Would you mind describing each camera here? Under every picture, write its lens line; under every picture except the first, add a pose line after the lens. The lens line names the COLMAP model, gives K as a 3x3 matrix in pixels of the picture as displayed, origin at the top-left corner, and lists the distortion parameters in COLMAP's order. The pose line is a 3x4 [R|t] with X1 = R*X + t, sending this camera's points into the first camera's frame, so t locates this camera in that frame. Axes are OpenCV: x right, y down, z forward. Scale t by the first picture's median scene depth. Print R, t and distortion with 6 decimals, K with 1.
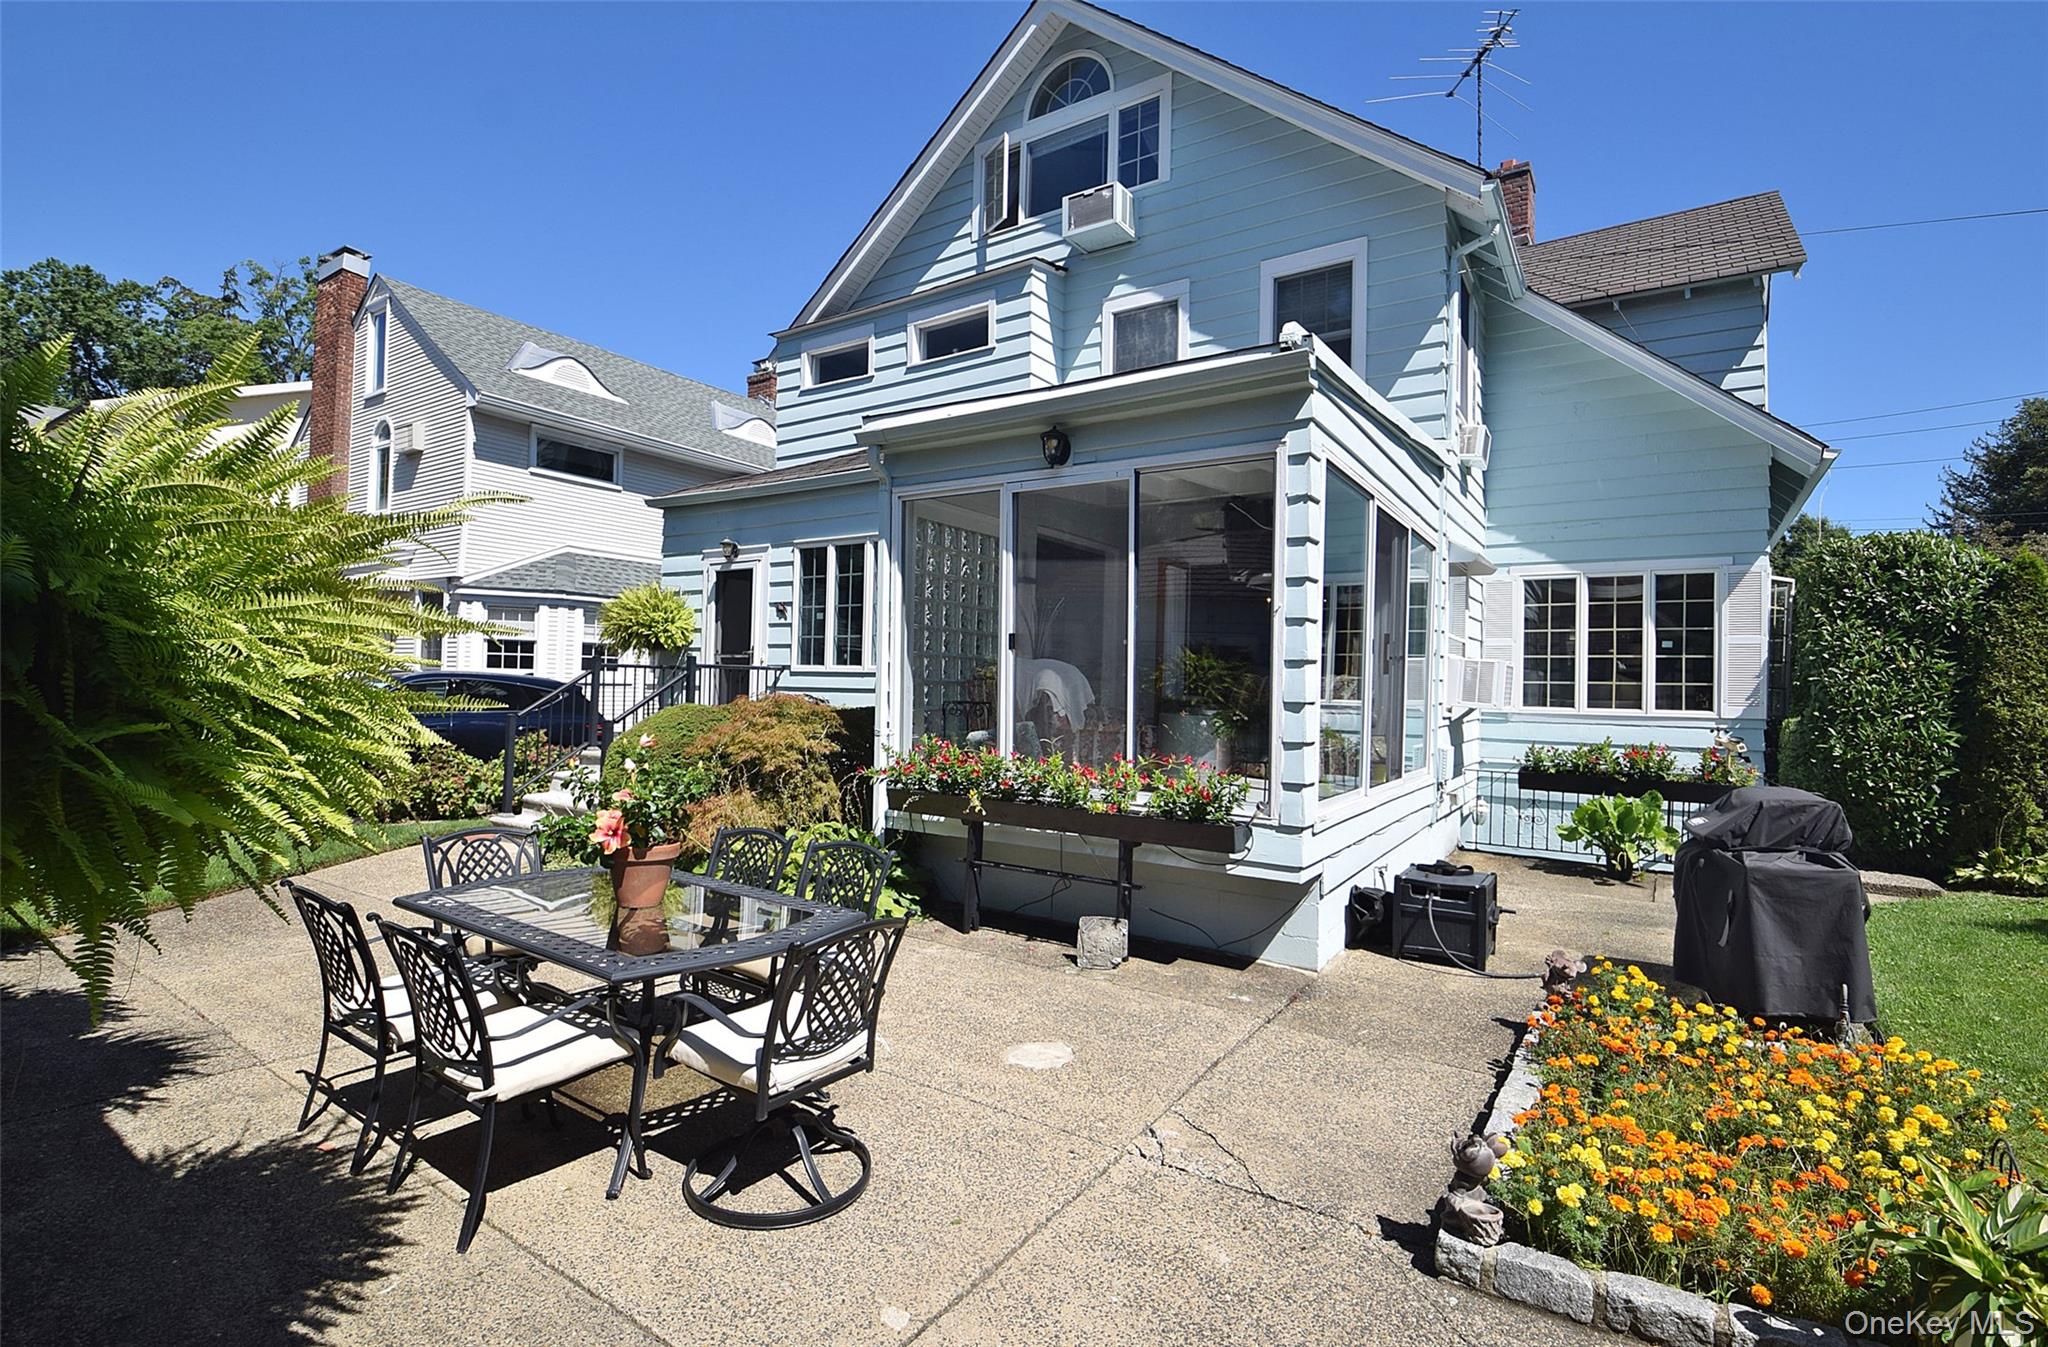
lens RADIAL K [[927.2, 0, 1022.3], [0, 927.2, 676.3], [0, 0, 1]] dist [0.000872, -0.017301]
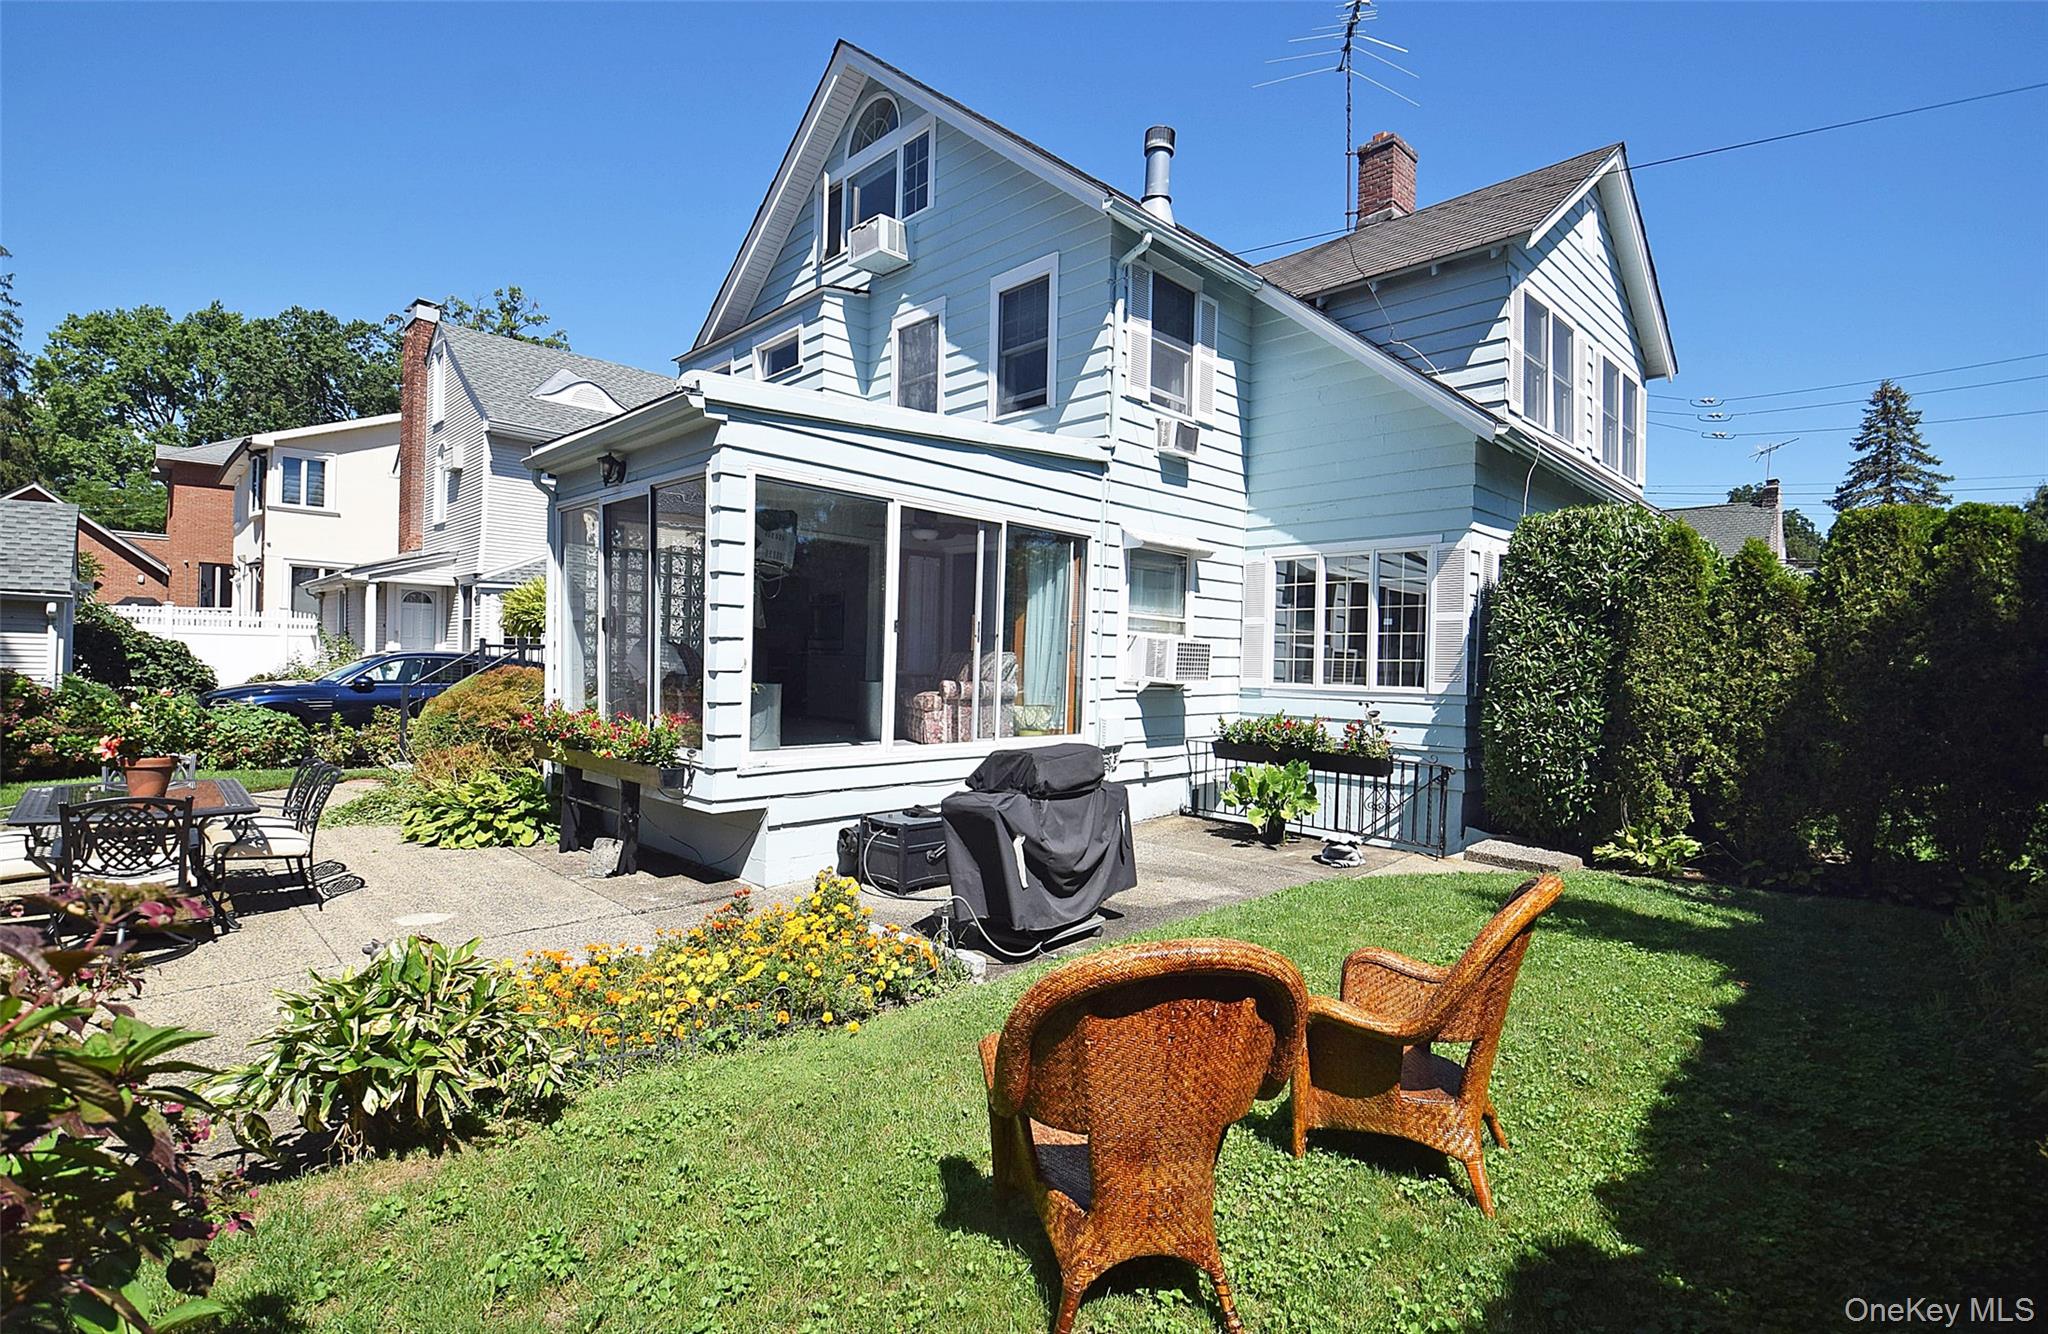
lens RADIAL K [[929.2, 0, 1026.7], [0, 929.2, 675.6], [0, 0, 1]] dist [0.002907, -0.020621]
pose [[0.981904, 0.003331, -0.189352, 0.506814], [0.000069, 0.999839, 0.017948, 0.006408], [0.189382, -0.017636, 0.981745, -0.085922]]
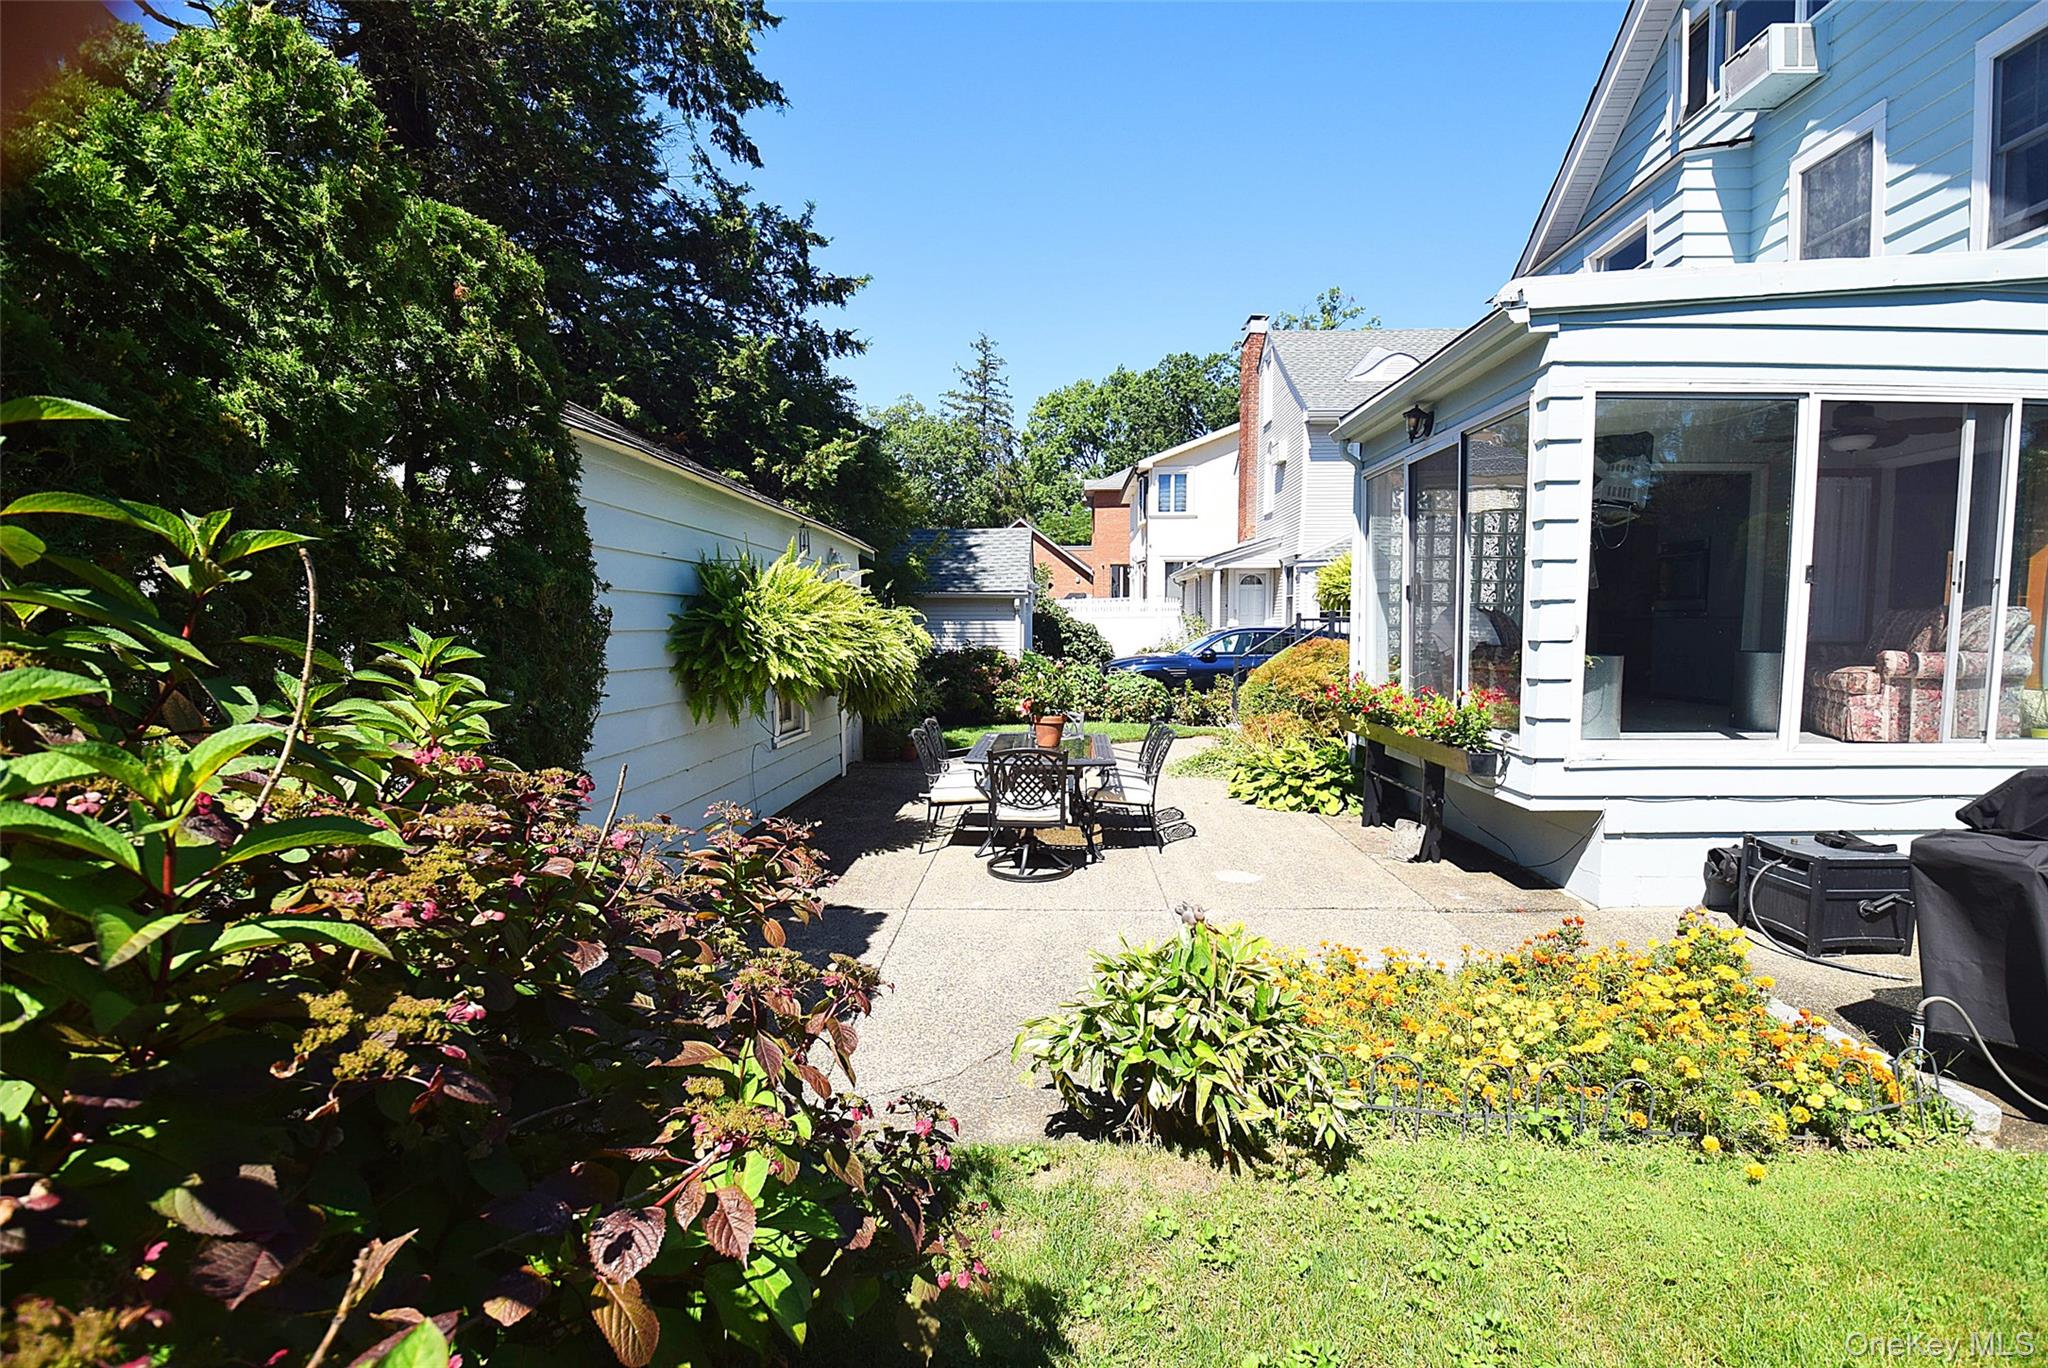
lens RADIAL K [[897.5, 0, 1041.8], [0, 897.5, 695.6], [0, 0, 1]] dist [0.000571, -0.016314]
pose [[0.534005, 0.042030, -0.844436, 0.455982], [0.022501, 0.997703, 0.063887, 0.006711], [0.845182, -0.053116, 0.531833, -0.010064]]
